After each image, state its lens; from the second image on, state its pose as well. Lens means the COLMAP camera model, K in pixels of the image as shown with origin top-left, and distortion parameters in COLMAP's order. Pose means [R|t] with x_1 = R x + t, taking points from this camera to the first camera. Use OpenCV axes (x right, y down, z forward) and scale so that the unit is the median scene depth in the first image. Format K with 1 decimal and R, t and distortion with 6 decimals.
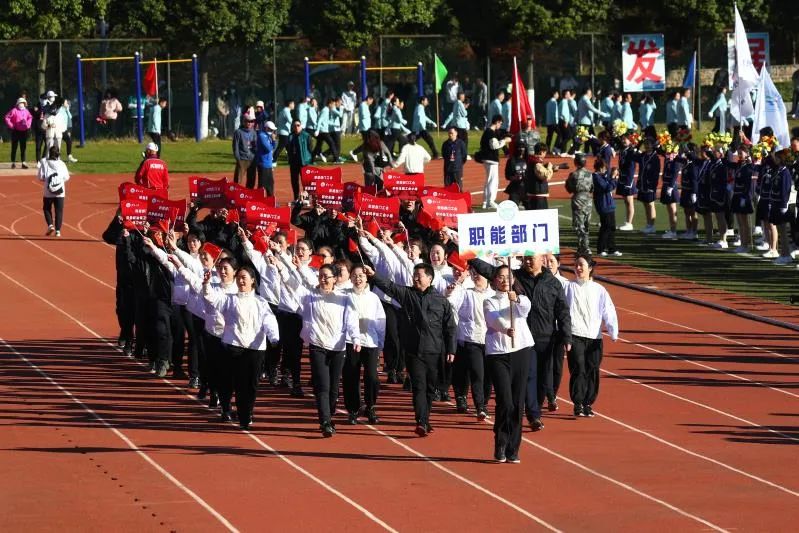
lens RADIAL K [[3497.2, 0, 399.5], [0, 3497.2, 266.5], [0, 0, 1]] dist [0.295056, 6.996256]
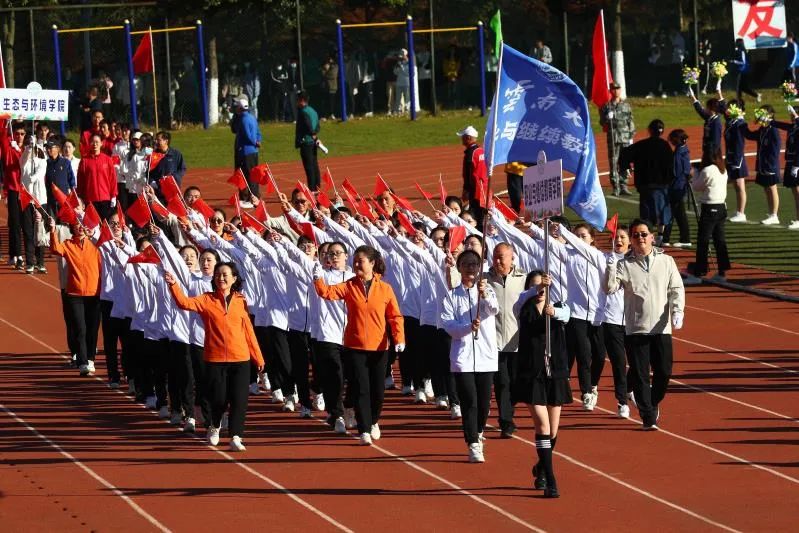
lens RADIAL K [[3962.9, 0, 399.5], [0, 3962.9, 266.5], [0, 0, 1]] dist [0.023266, 7.246746]
pose [[0.999480, -0.031491, 0.006920, -0.020615], [0.031458, 0.999493, 0.004815, -0.007129], [-0.007068, -0.004595, 0.999964, 0.093100]]
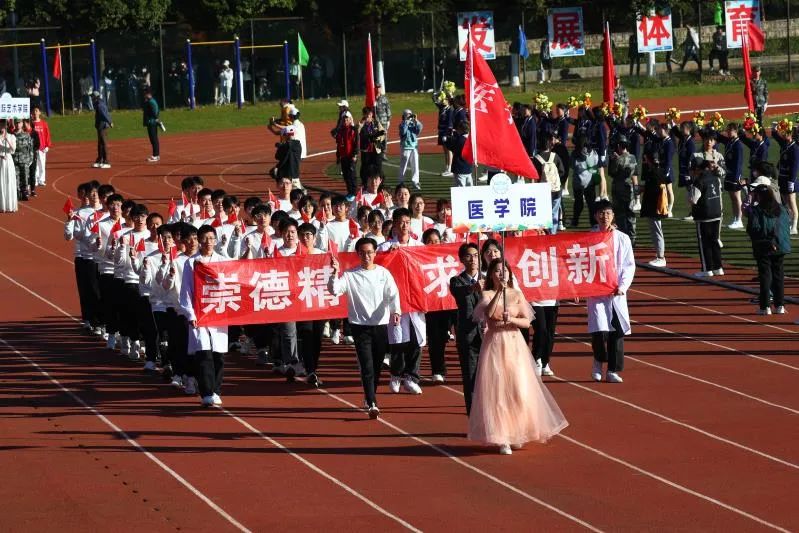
lens RADIAL K [[3790.6, 0, 397.8], [0, 3790.6, 305.1], [0, 0, 1]] dist [0.172395, 6.120625]
pose [[0.999505, -0.028283, -0.013765, 0.058222], [0.028420, 0.999547, 0.009864, 0.018497], [0.013480, -0.010251, 0.999857, -0.266583]]
